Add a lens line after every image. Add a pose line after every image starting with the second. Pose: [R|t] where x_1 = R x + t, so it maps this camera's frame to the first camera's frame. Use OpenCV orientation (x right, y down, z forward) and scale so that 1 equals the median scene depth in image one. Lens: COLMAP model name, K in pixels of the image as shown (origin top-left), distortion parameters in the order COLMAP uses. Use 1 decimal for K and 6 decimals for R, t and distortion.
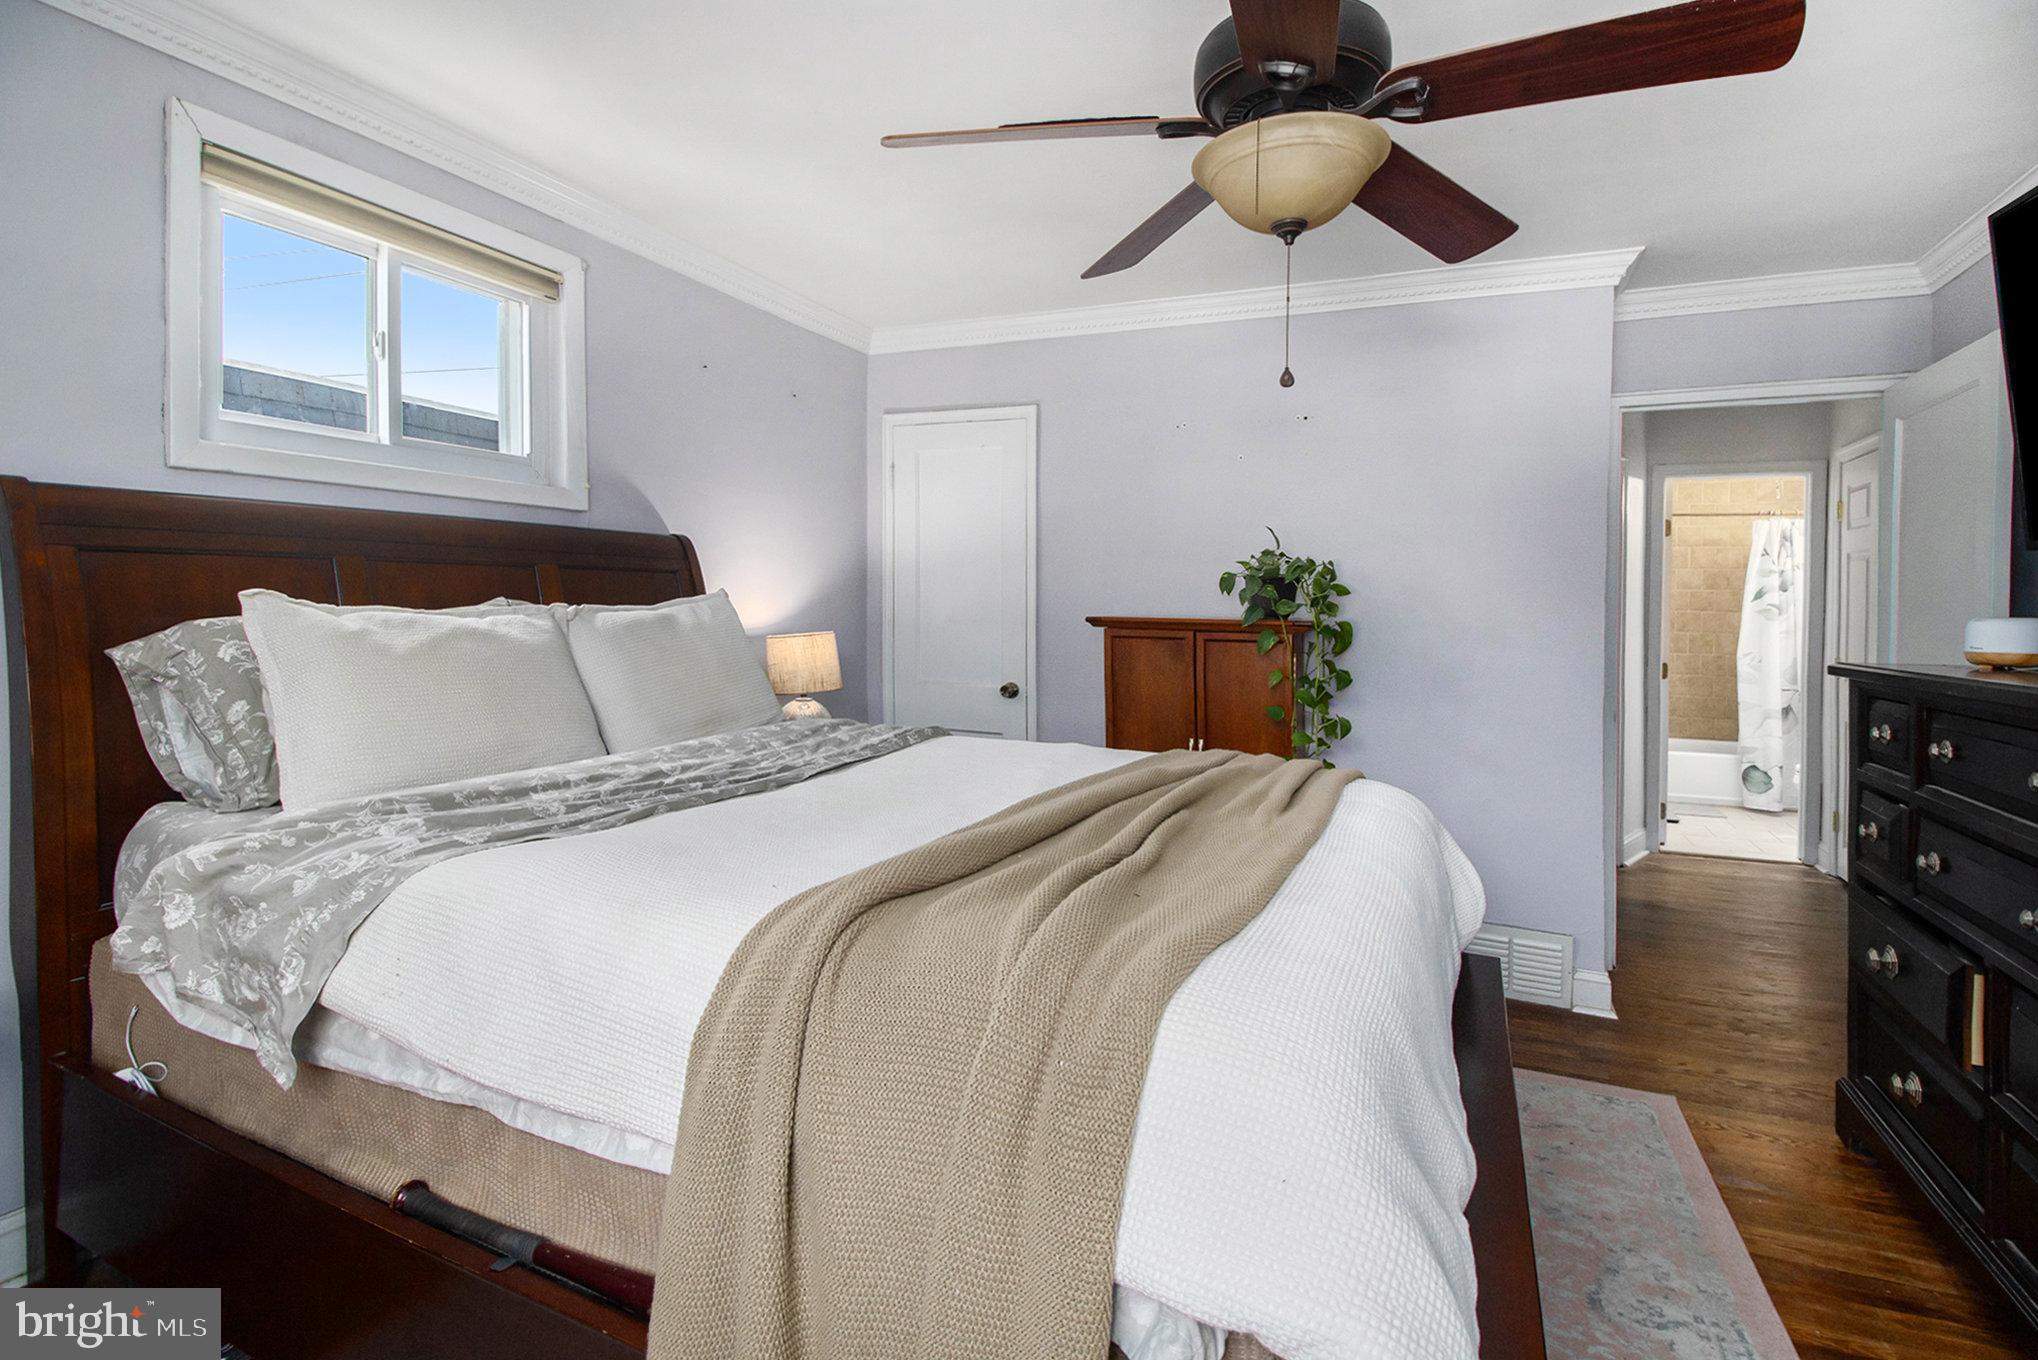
lens RADIAL K [[967.5, 0, 1019.8], [0, 967.5, 618.3], [0, 0, 1]] dist [0.004305, -0.016913]
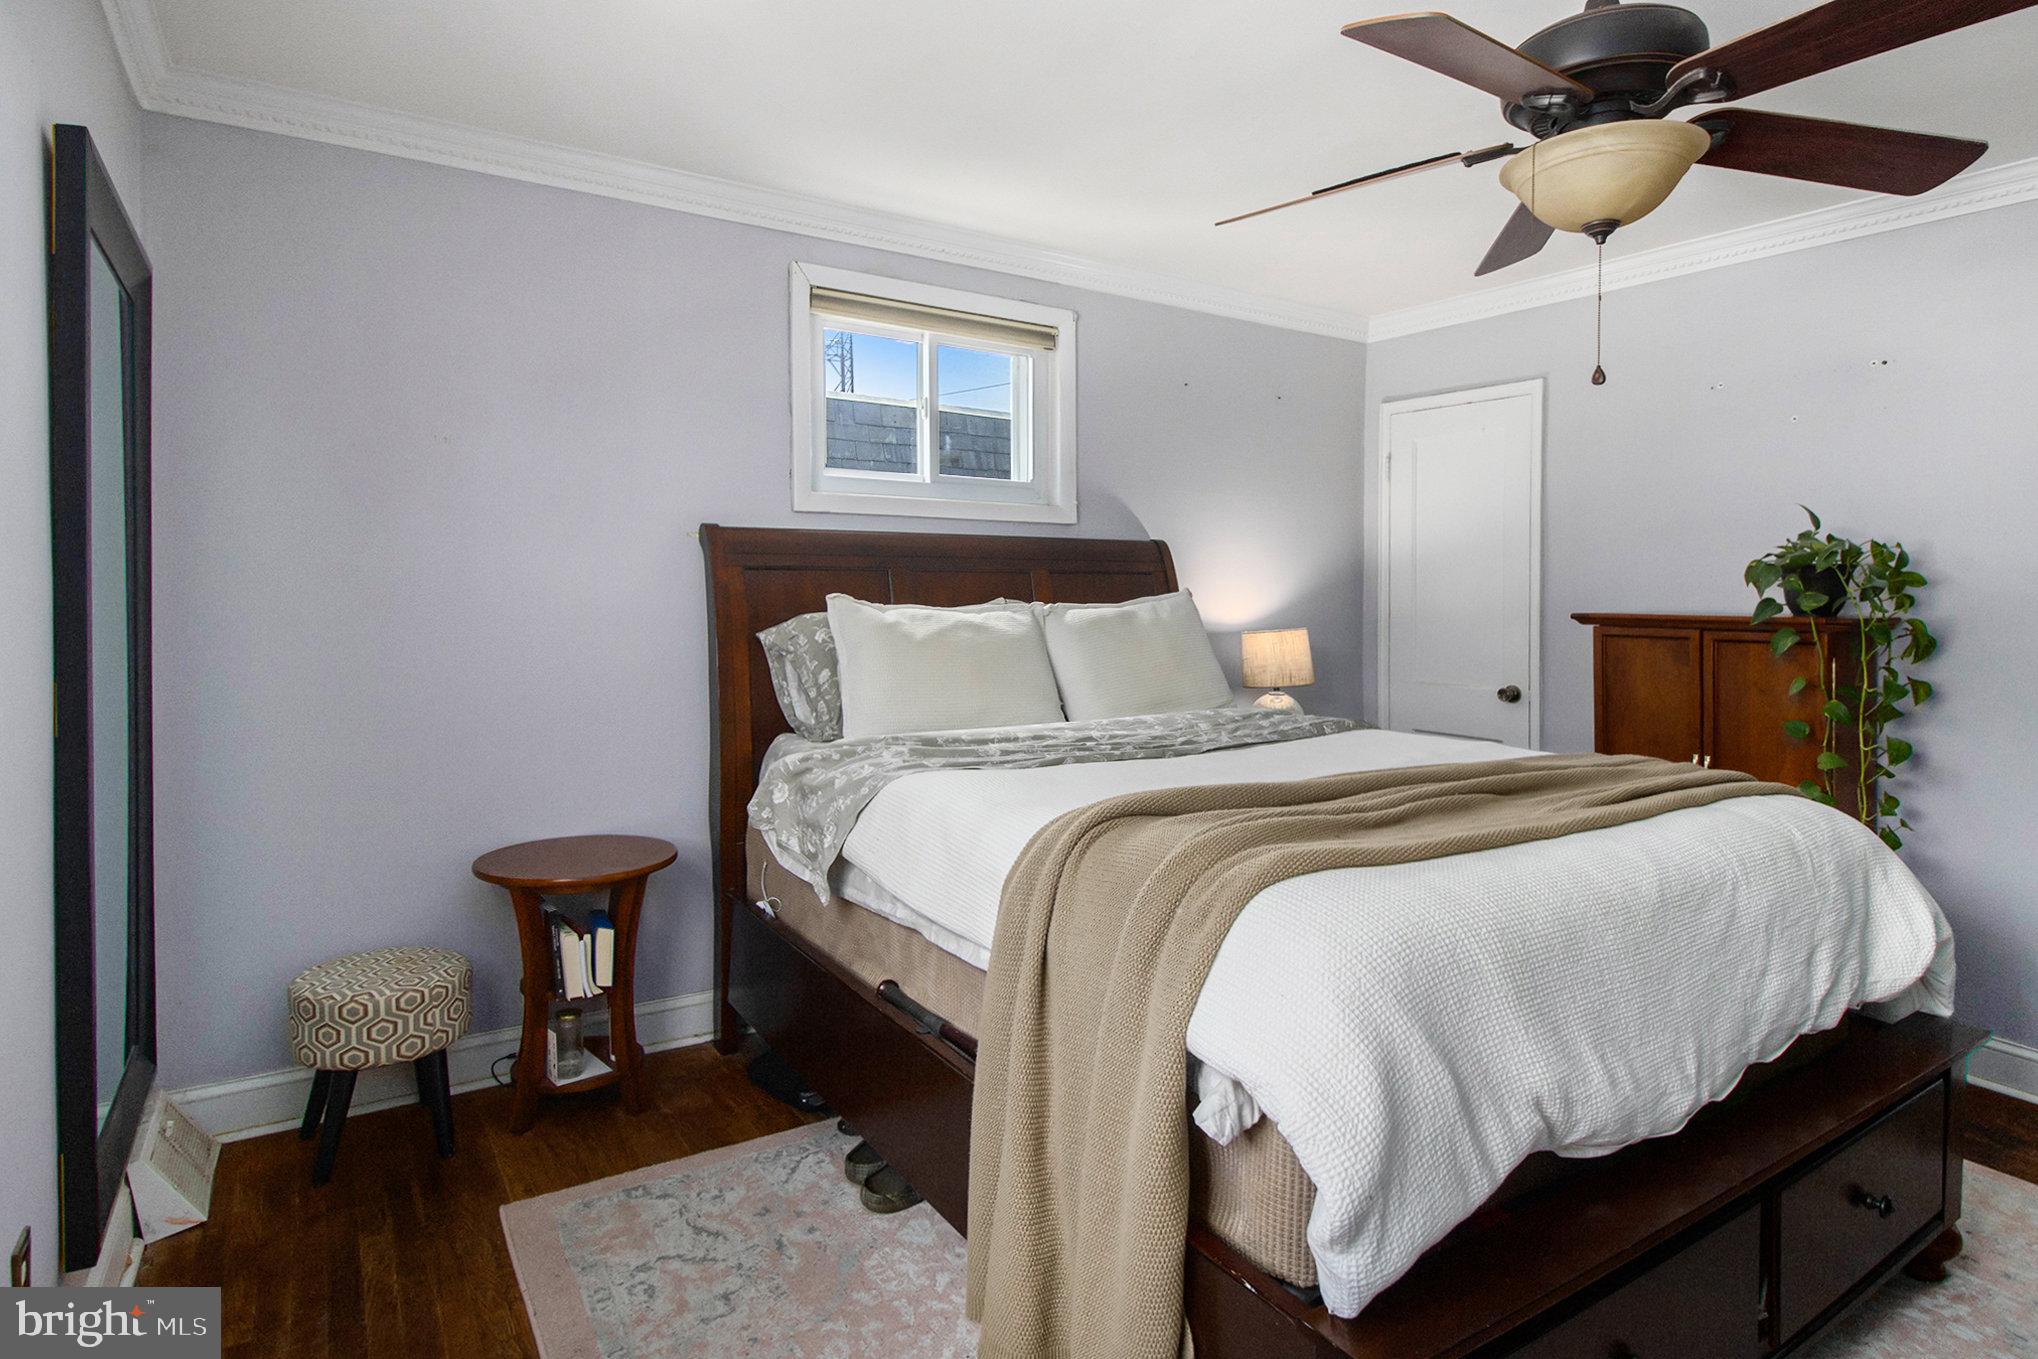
lens RADIAL K [[1111.6, 0, 1048.8], [0, 1111.6, 608.9], [0, 0, 1]] dist [0.004015, -0.000669]
pose [[0.851360, -0.002800, -0.524575, 0.340651], [-0.001072, 0.999974, -0.007077, 0.003640], [0.524581, 0.006588, 0.851335, -0.250584]]
